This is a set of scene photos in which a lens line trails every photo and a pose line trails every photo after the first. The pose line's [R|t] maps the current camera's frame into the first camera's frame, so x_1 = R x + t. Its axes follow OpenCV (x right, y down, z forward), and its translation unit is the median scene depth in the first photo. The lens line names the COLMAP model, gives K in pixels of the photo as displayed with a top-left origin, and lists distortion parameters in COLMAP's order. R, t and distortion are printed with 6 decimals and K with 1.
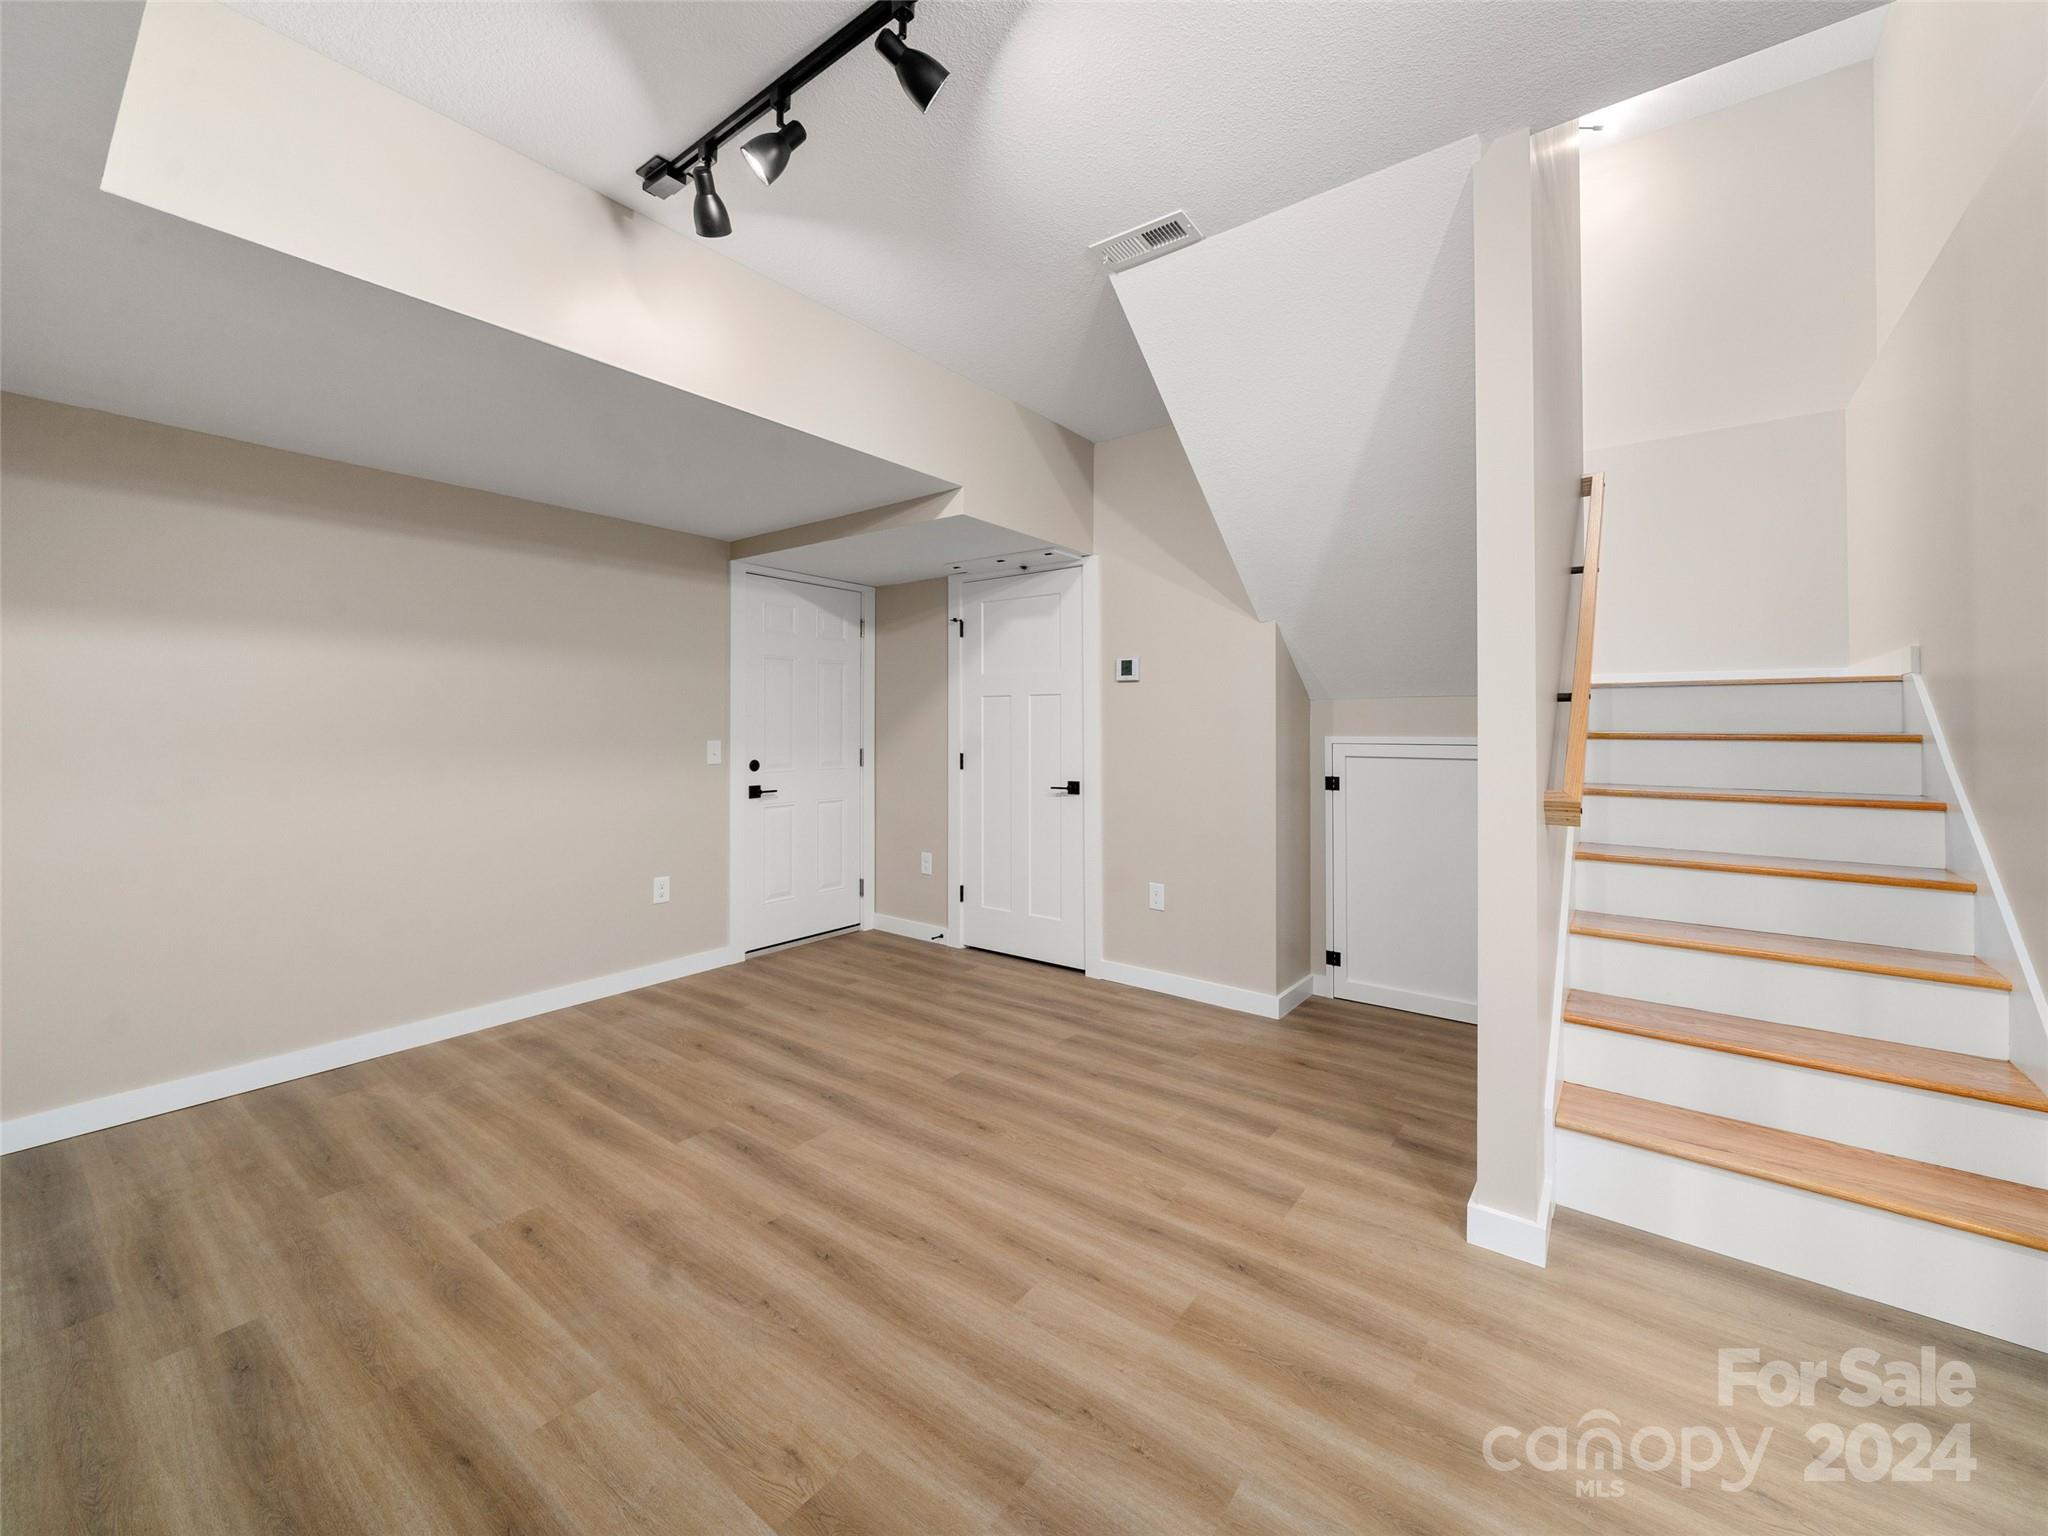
lens RADIAL K [[814.6, 0, 1025.6], [0, 814.6, 713.3], [0, 0, 1]] dist [-0.002204, -0.000068]
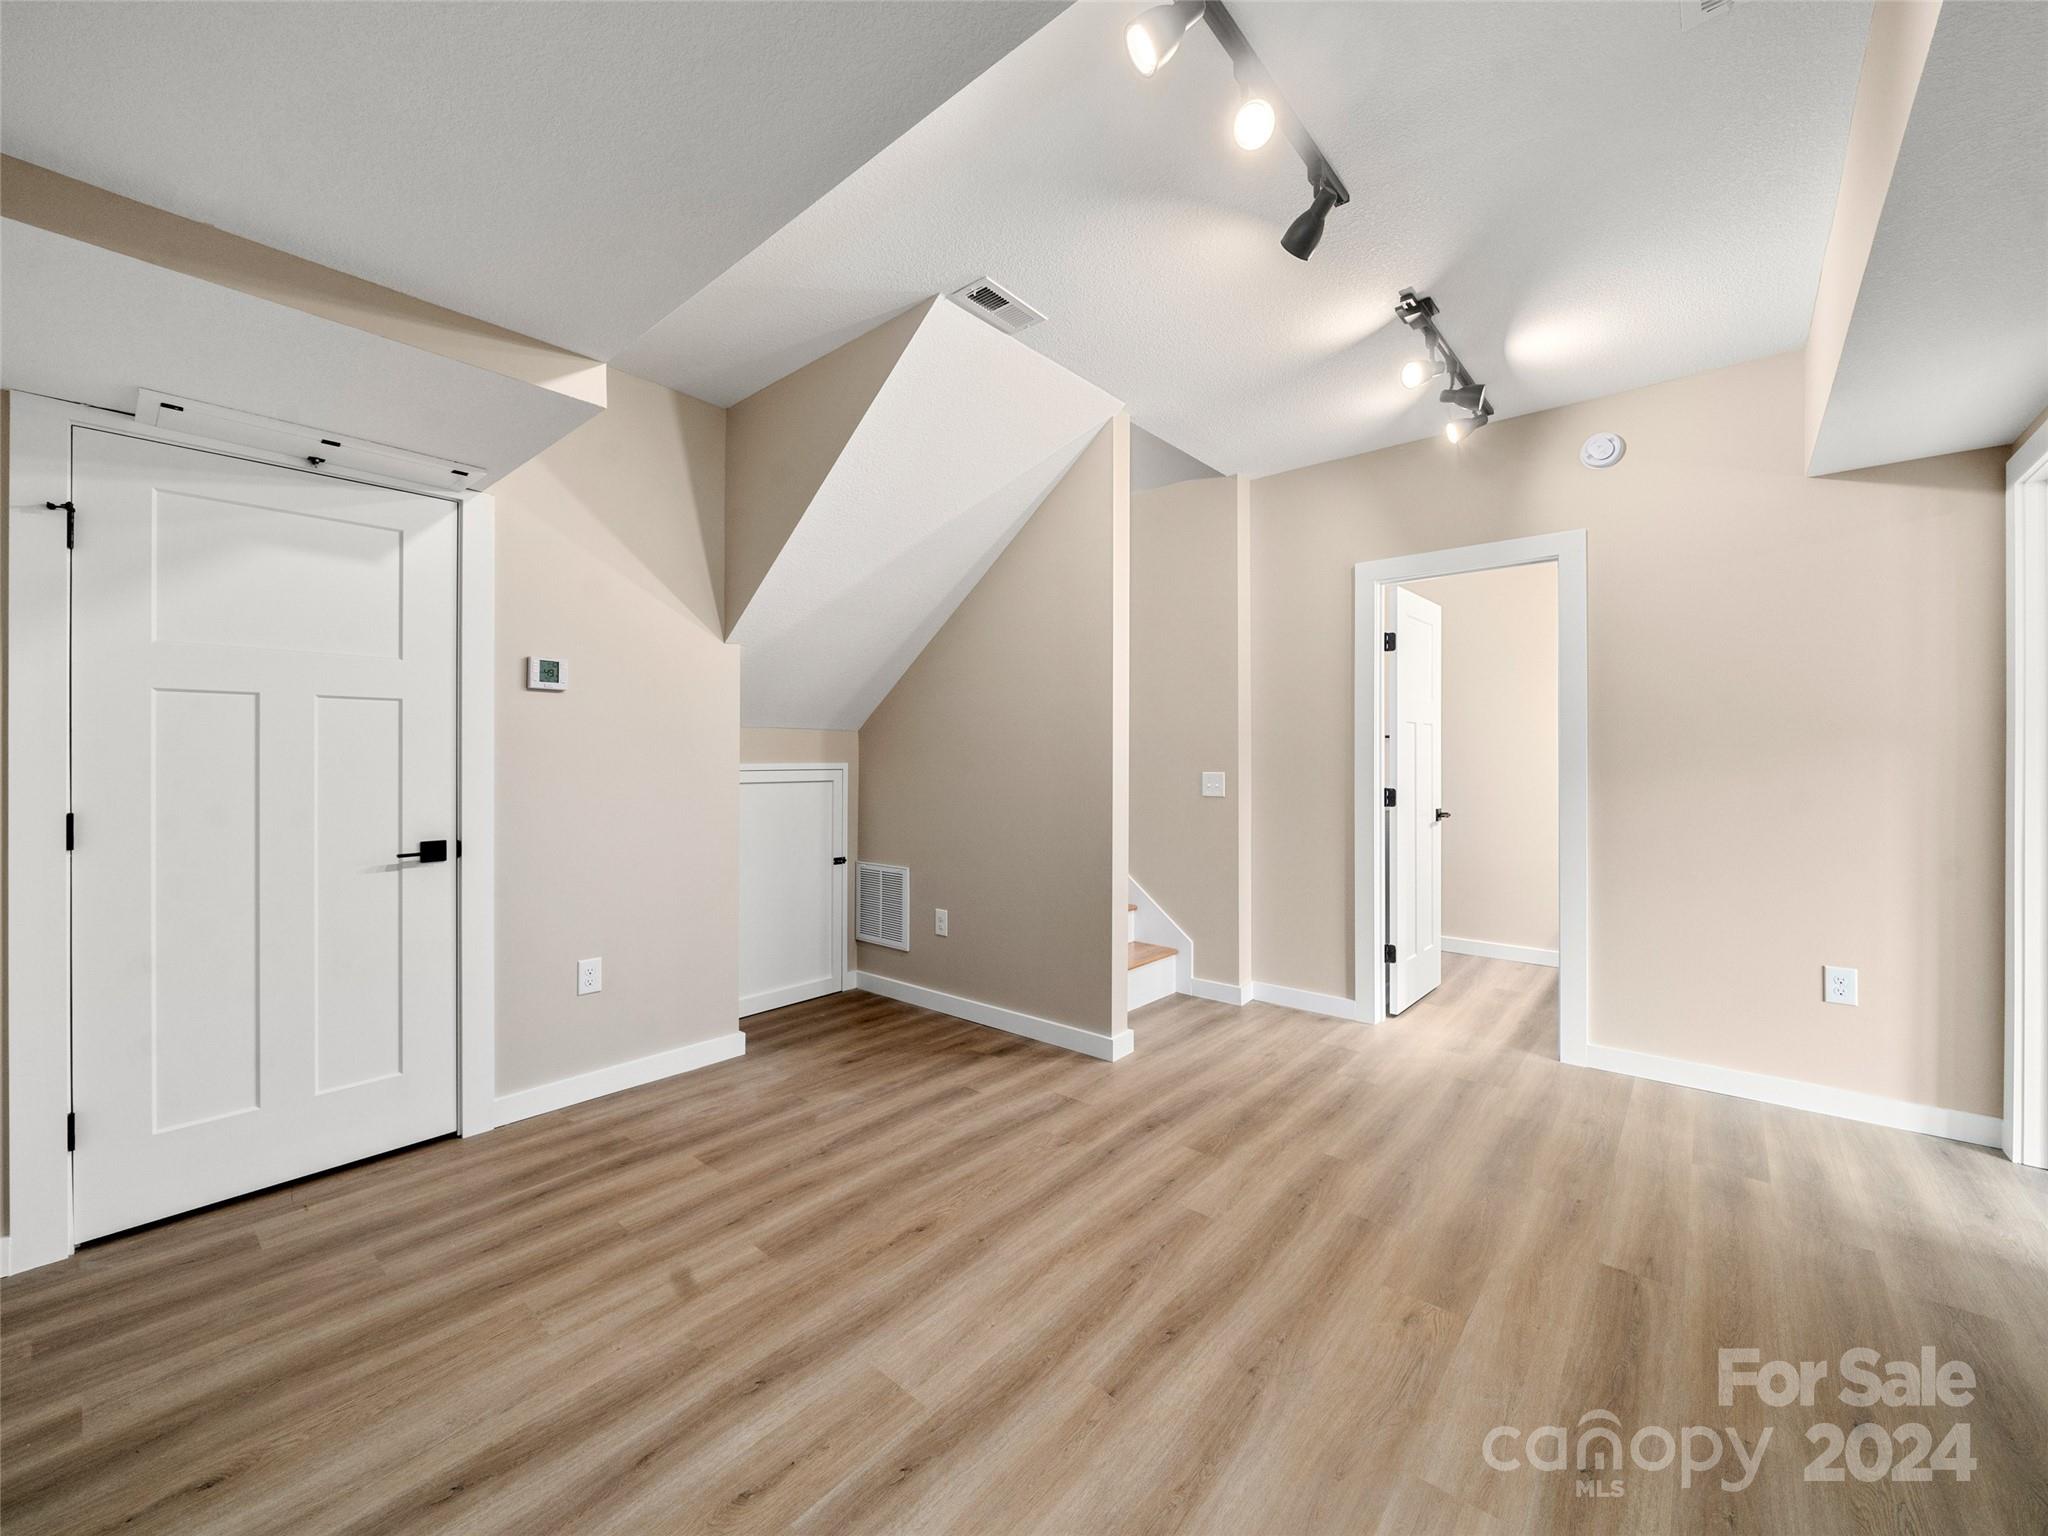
lens RADIAL K [[811.4, 0, 1021.3], [0, 811.4, 753.8], [0, 0, 1]] dist [-0.005413, -0.000064]
pose [[0.063963, 0.001593, 0.997951, -0.826271], [-0.015532, 0.999879, -0.000601, 0.015658], [-0.997831, -0.015462, 0.063980, 0.796123]]
